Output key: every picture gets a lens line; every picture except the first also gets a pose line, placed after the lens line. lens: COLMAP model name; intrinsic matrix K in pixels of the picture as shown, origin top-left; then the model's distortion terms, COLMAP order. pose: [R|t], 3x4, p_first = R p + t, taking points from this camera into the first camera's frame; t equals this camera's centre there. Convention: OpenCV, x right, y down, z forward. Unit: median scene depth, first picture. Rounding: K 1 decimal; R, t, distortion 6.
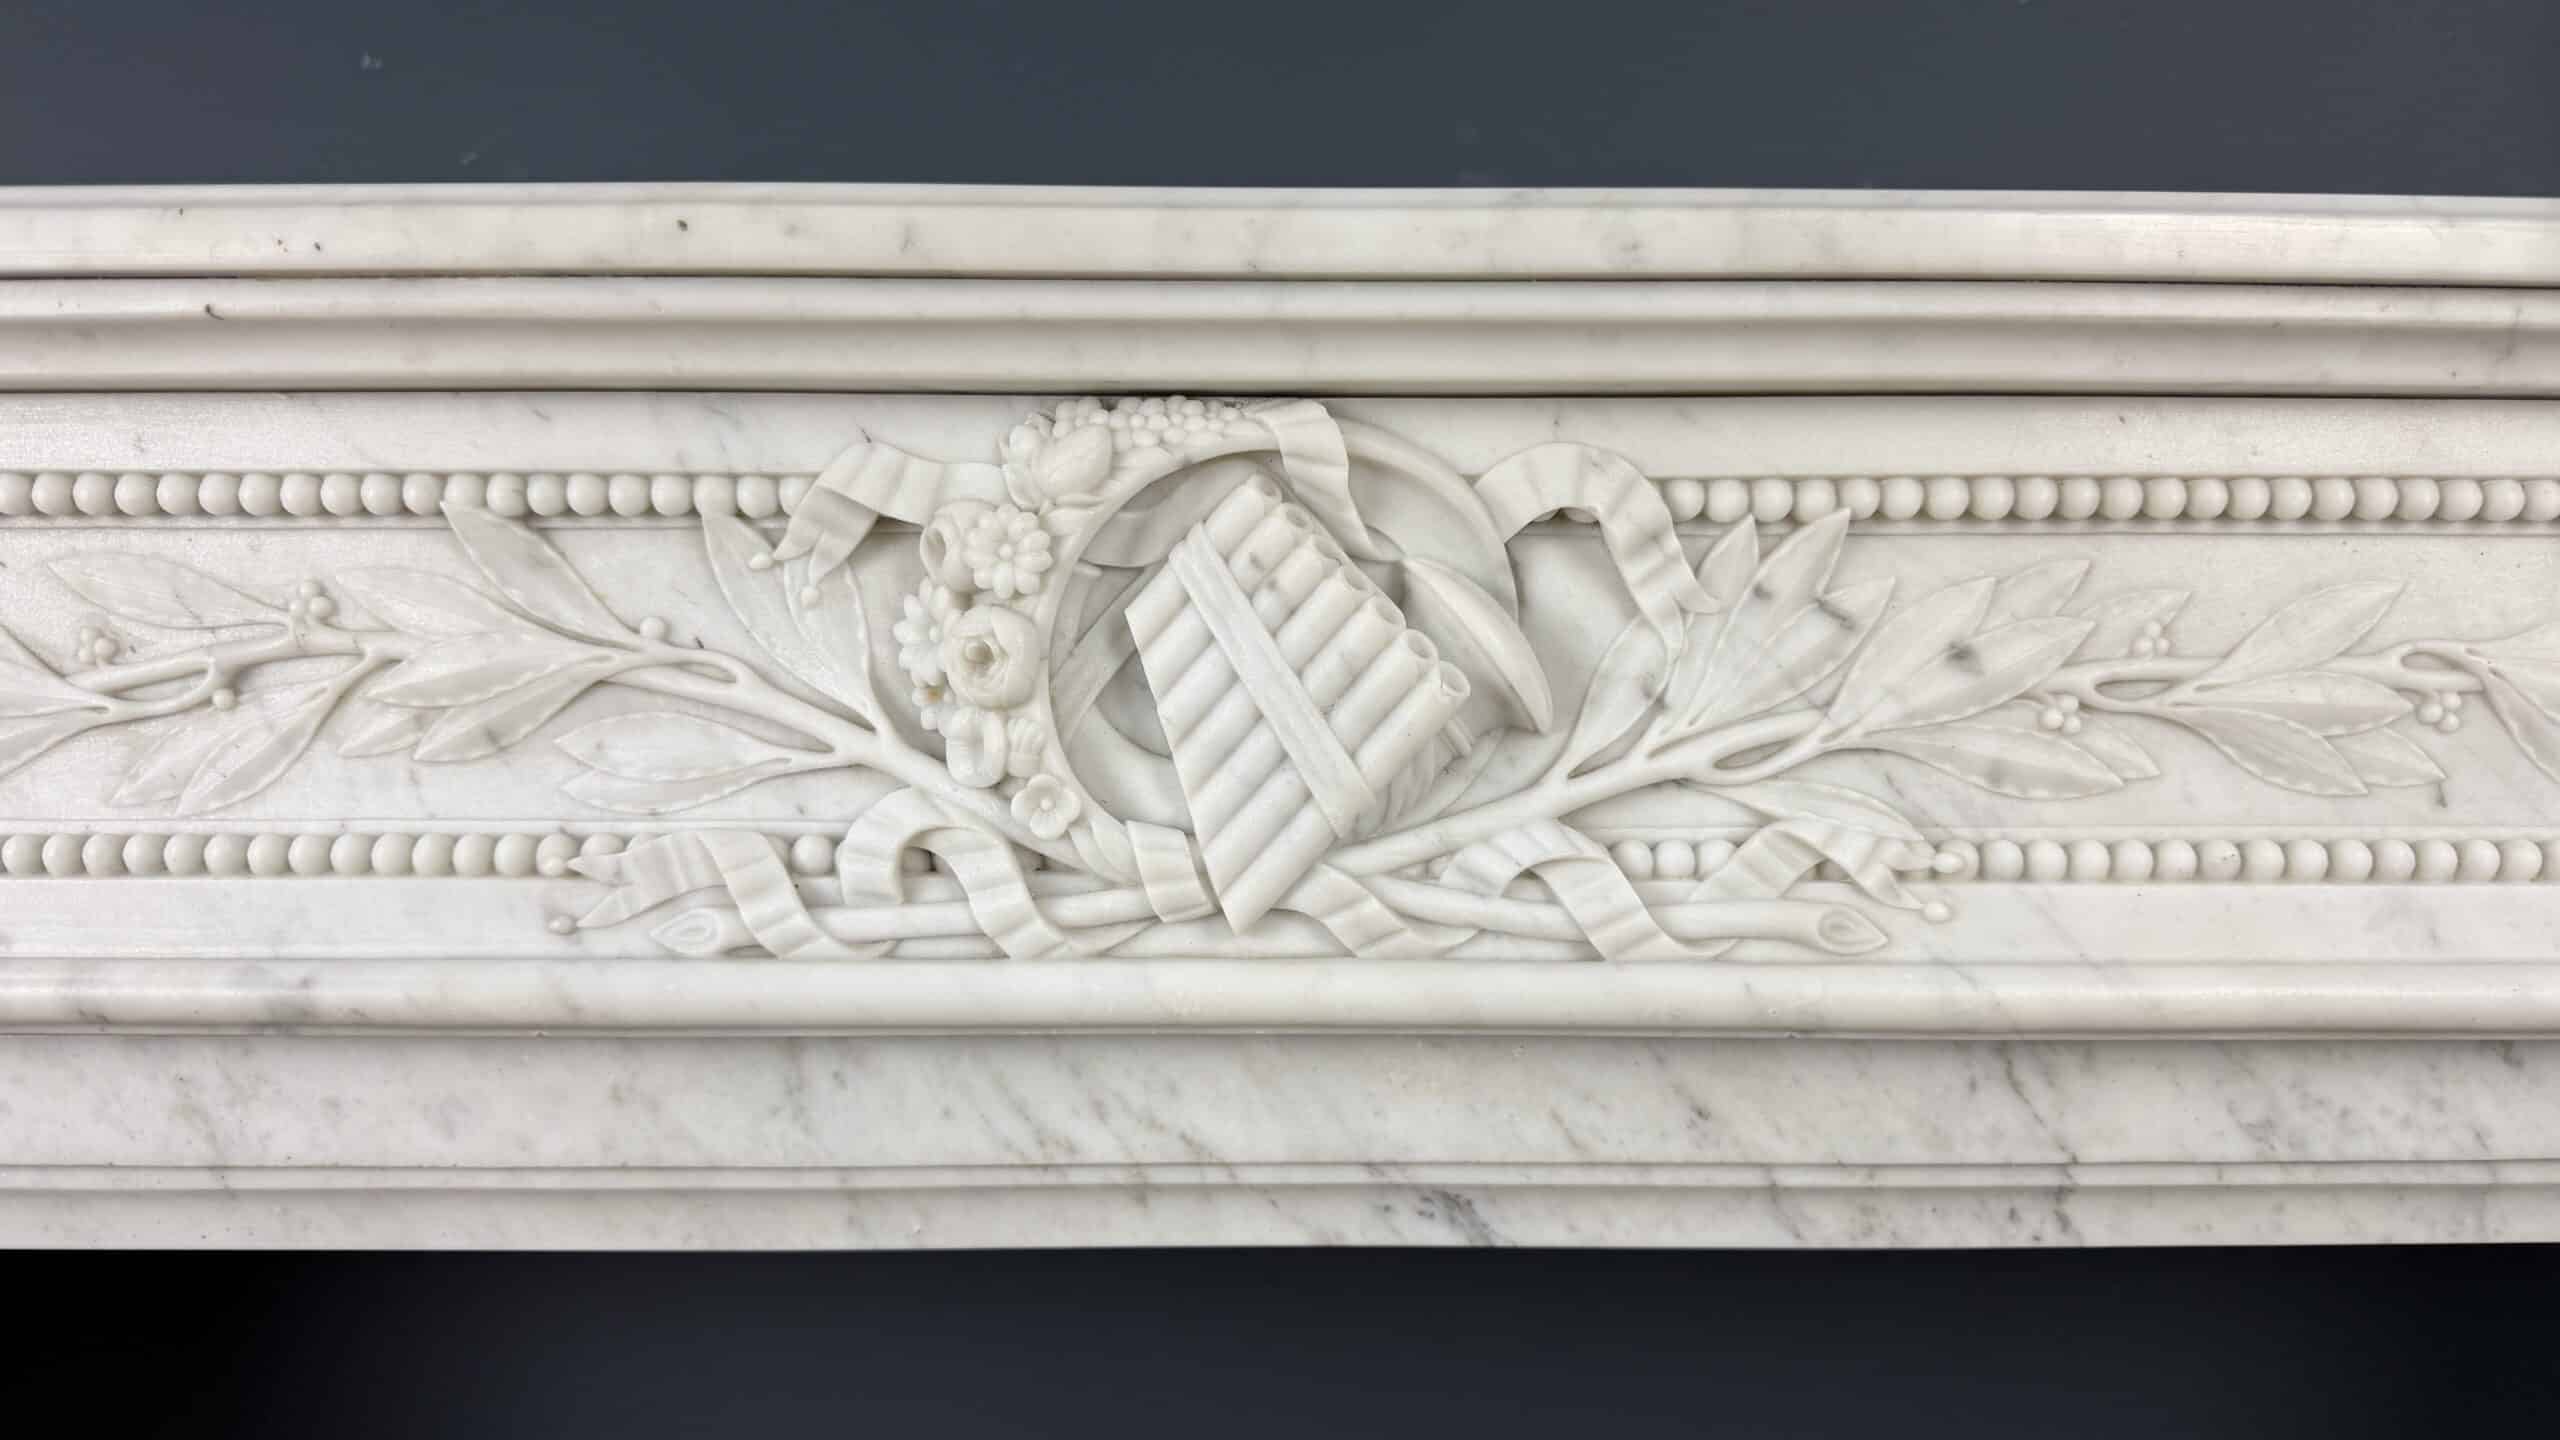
lens RADIAL K [[1842.6, 0, 1278.2], [0, 1842.6, 749.8], [0, 0, 1]] dist [0.081787, -0.166067]
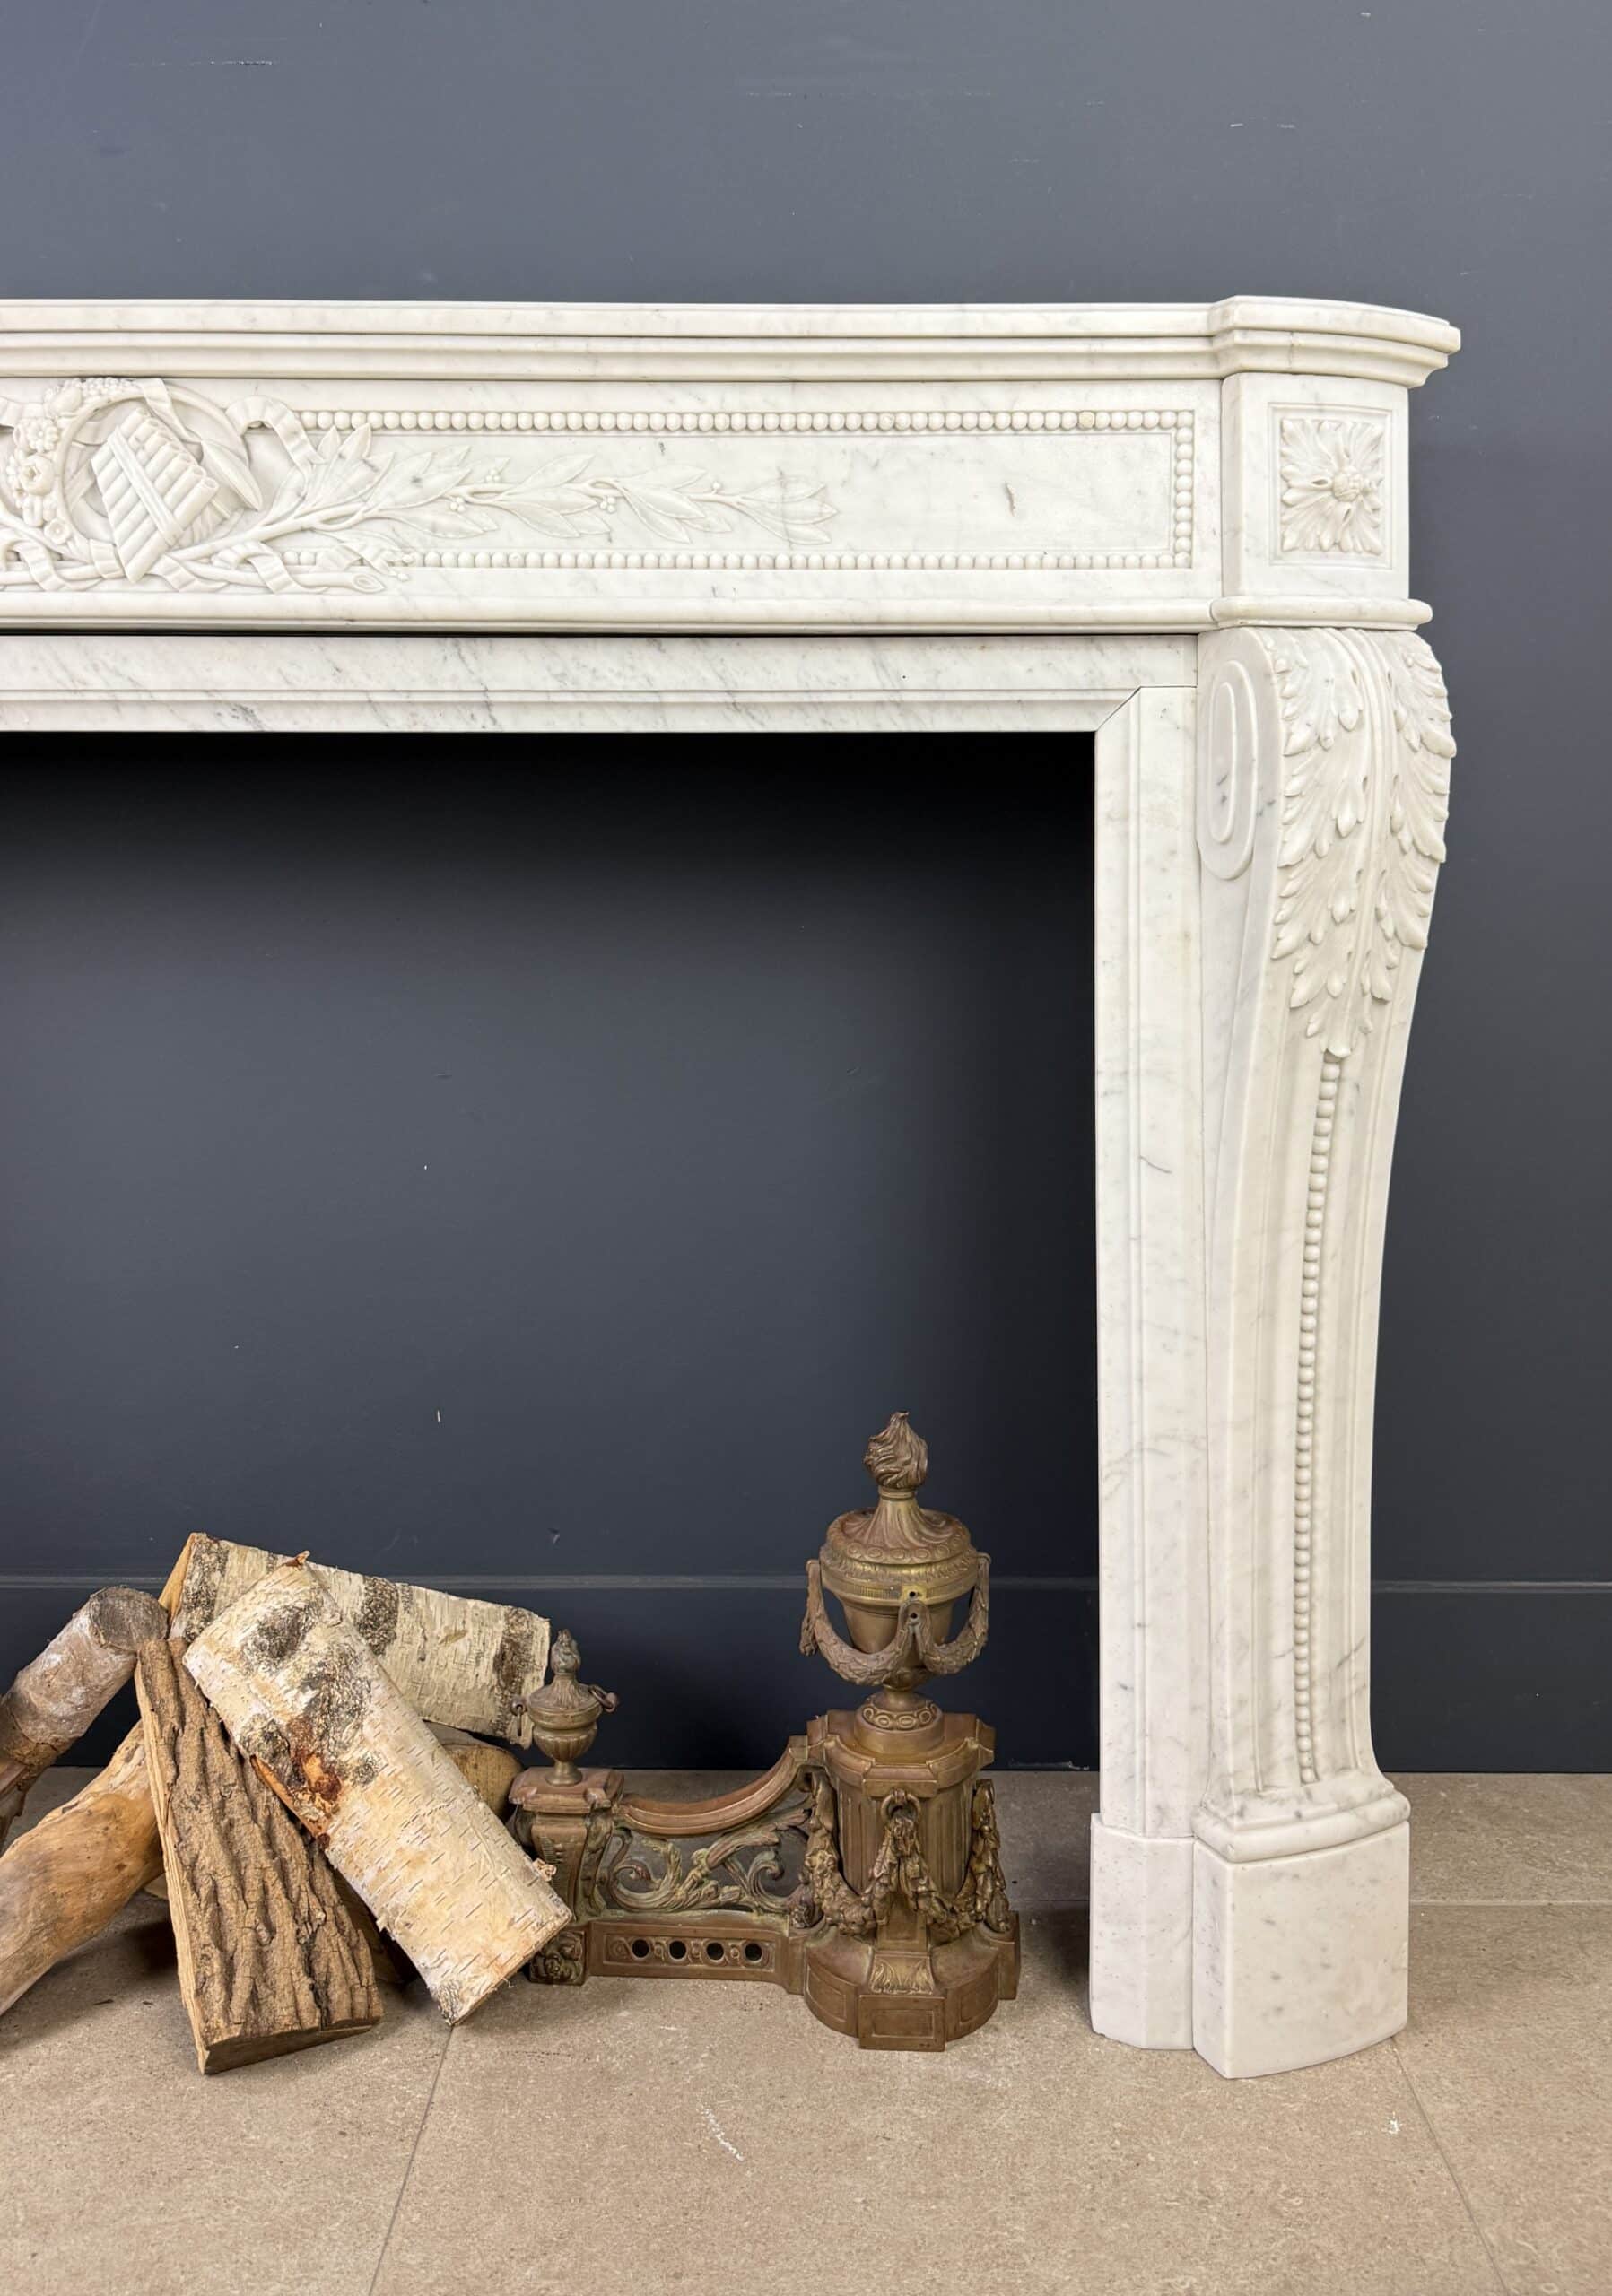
lens RADIAL K [[1962.1, 0, 802.3], [0, 1962.1, 865.9], [0, 0, 1]] dist [0.118684, -0.209140]
pose [[0.999853, 0.001983, -0.017013, 0.962149], [-0.002411, 0.999680, -0.025182, 0.562026], [0.016958, 0.025219, 0.999538, -1.766809]]
